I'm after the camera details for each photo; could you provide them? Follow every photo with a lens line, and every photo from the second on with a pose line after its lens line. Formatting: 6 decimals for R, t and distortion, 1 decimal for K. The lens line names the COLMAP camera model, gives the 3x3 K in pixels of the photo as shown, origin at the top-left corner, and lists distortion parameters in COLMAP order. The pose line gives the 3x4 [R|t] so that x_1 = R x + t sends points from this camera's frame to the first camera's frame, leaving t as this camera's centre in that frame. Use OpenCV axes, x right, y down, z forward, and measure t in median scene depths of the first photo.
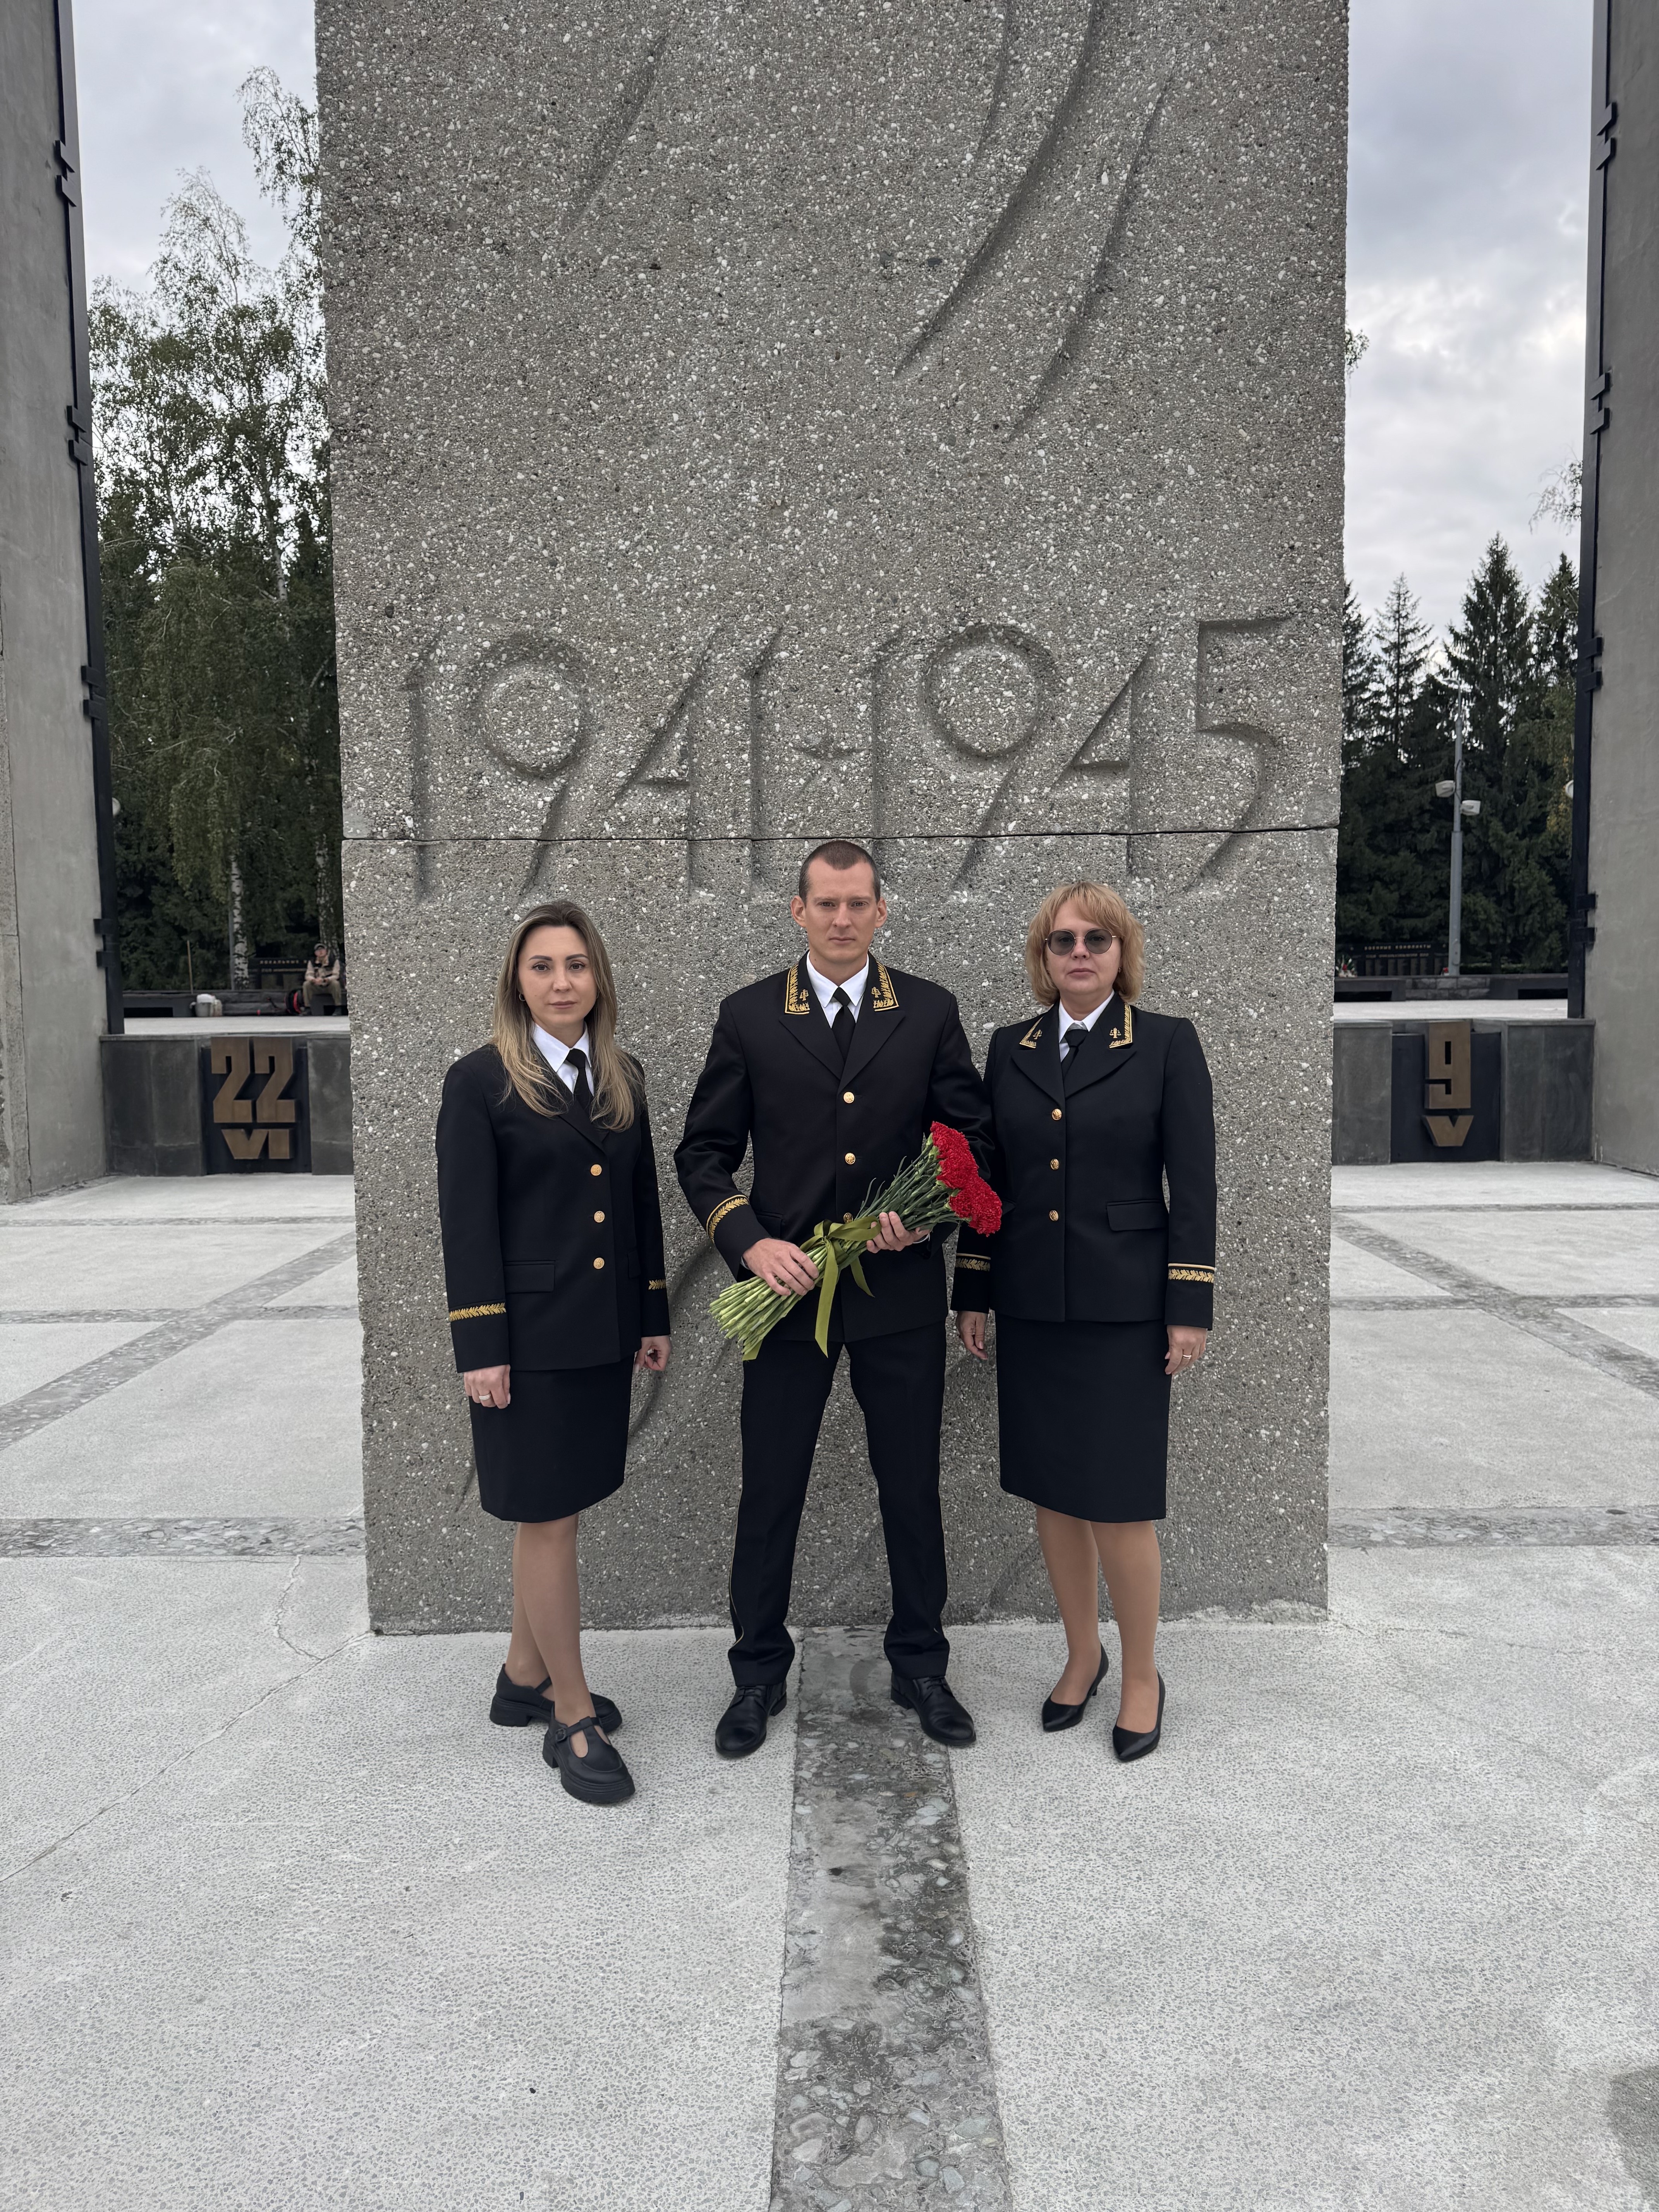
lens RADIAL K [[1546.9, 0, 827.8], [0, 1546.9, 1111.1], [0, 0, 1]] dist [0.014461, -0.000574]
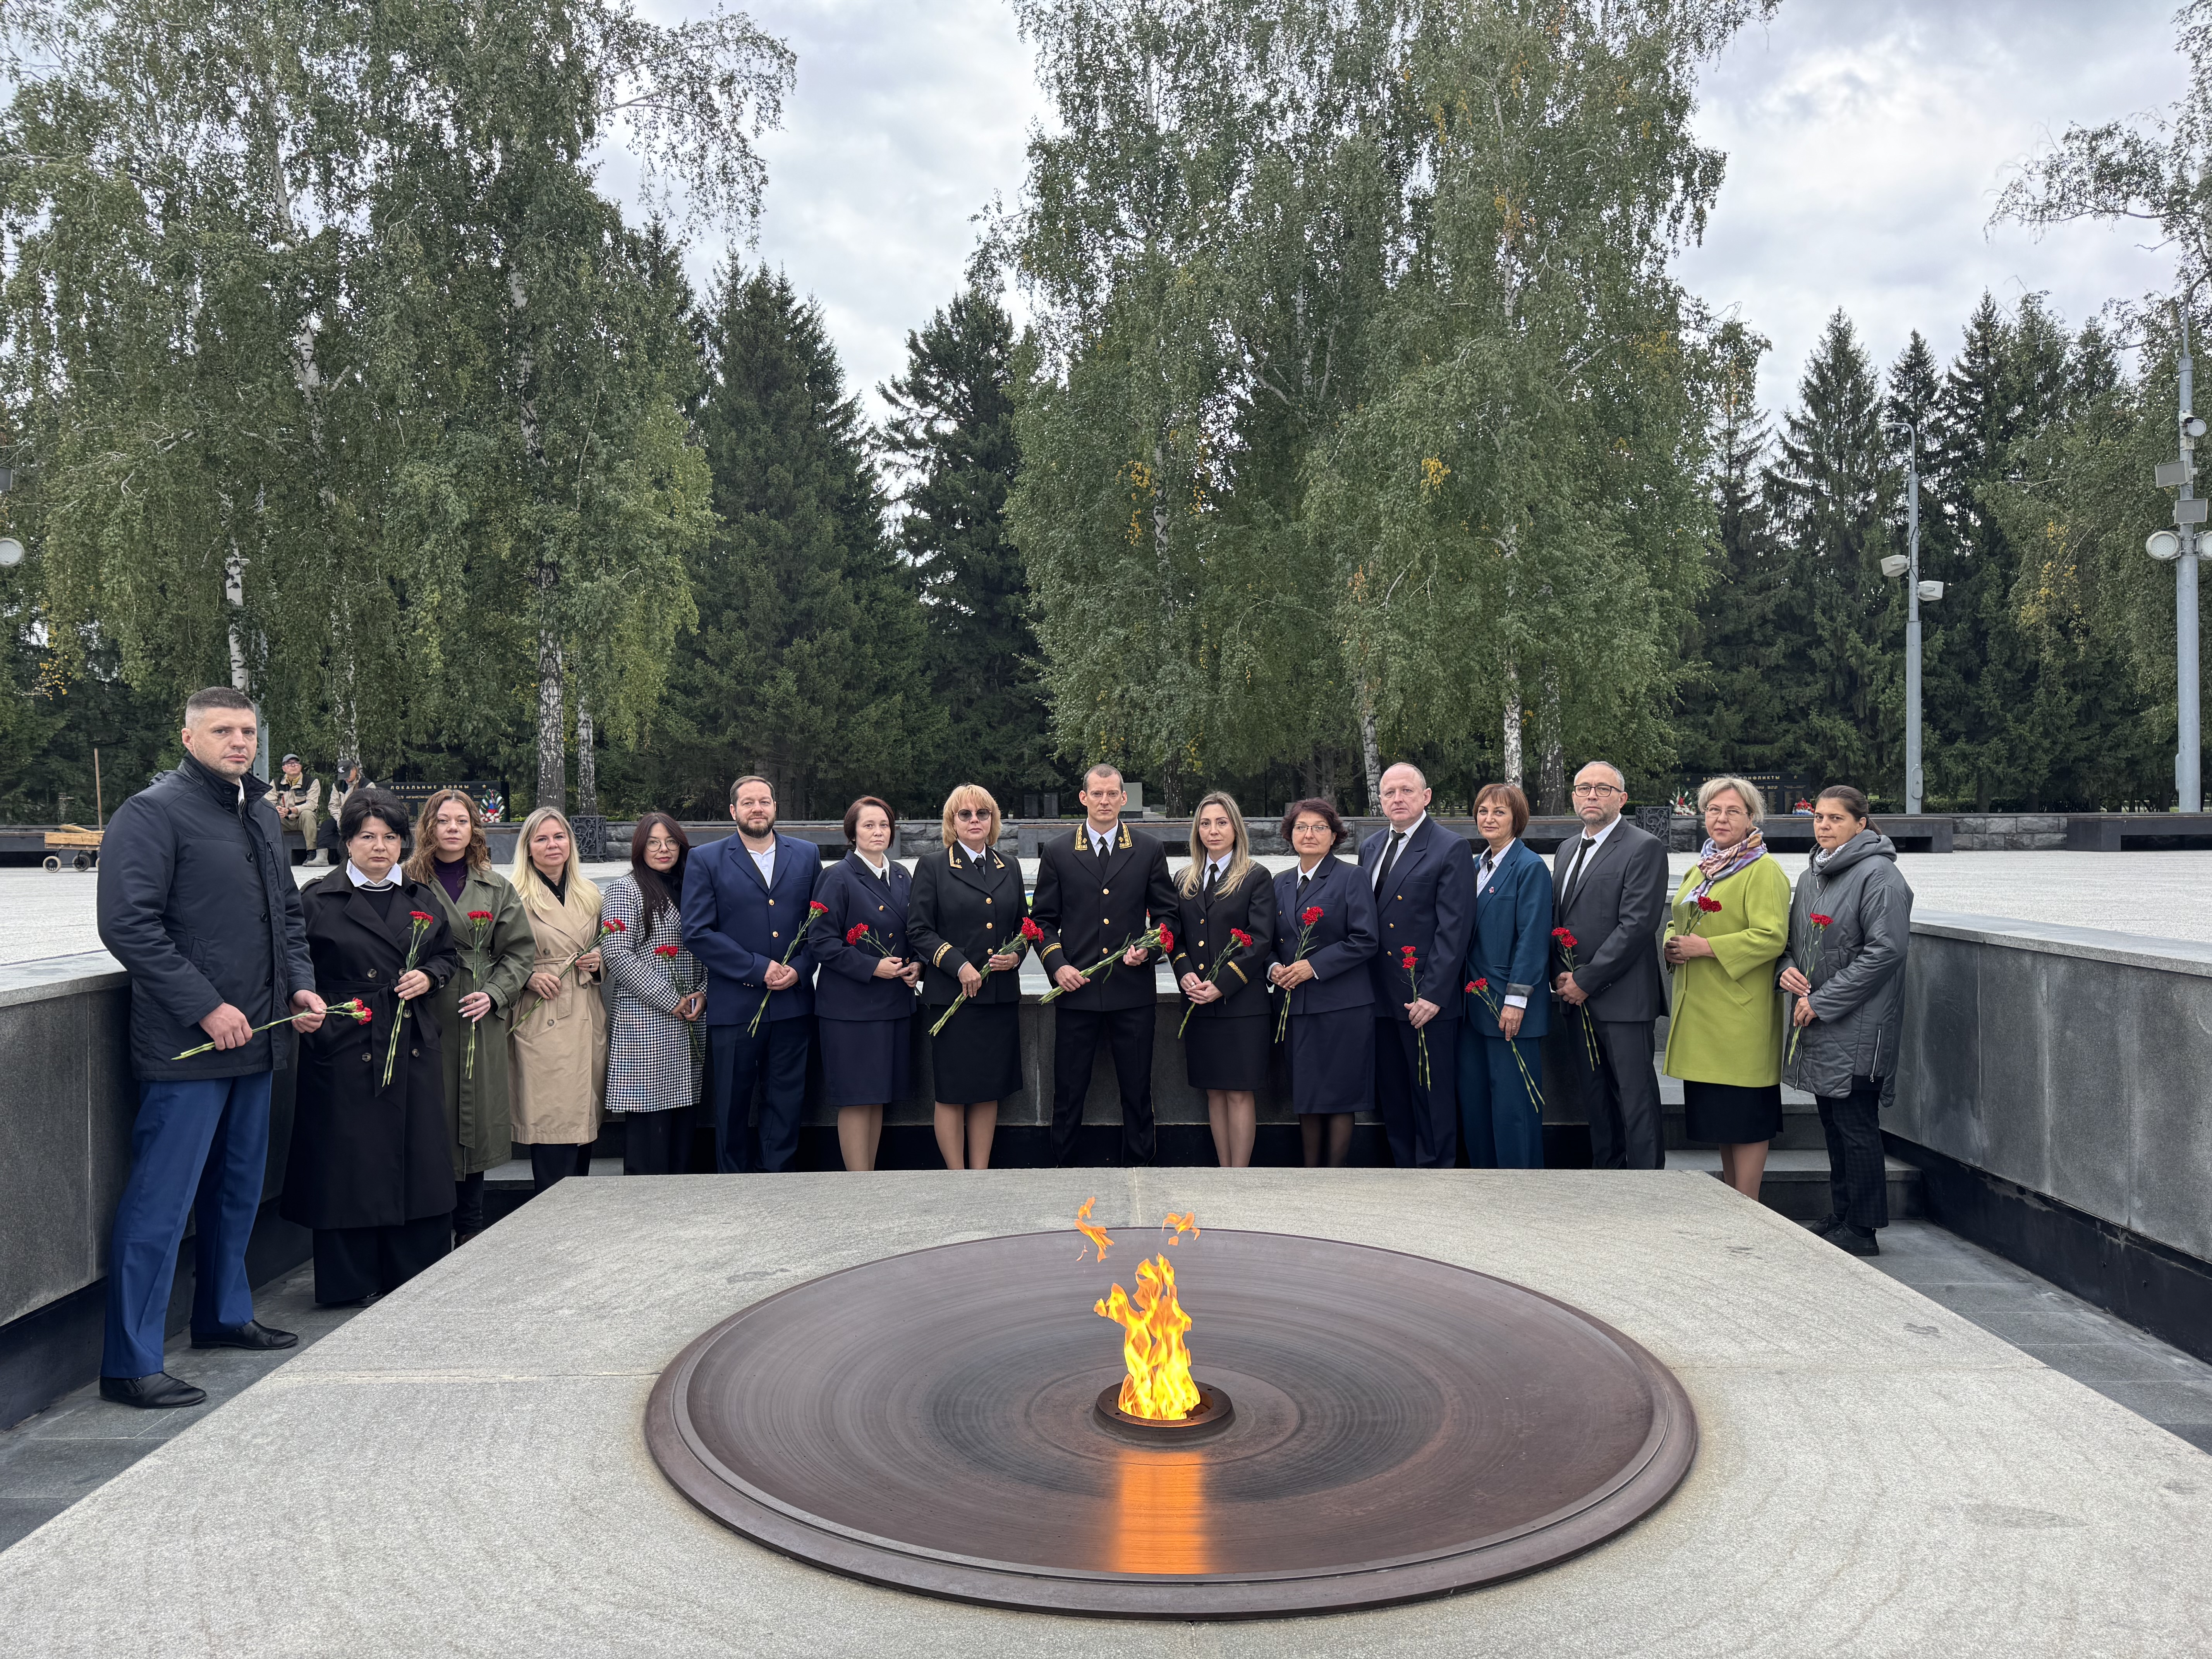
lens RADIAL K [[1546.9, 0, 1106.3], [0, 1546.9, 834.9], [0, 0, 1]] dist [0.014461, -0.000574]
pose [[0.999691, 0.005488, 0.024239, -0.000729], [-0.003793, 0.997580, -0.069428, -0.014312], [-0.024561, 0.069315, 0.997292, 0.160775]]
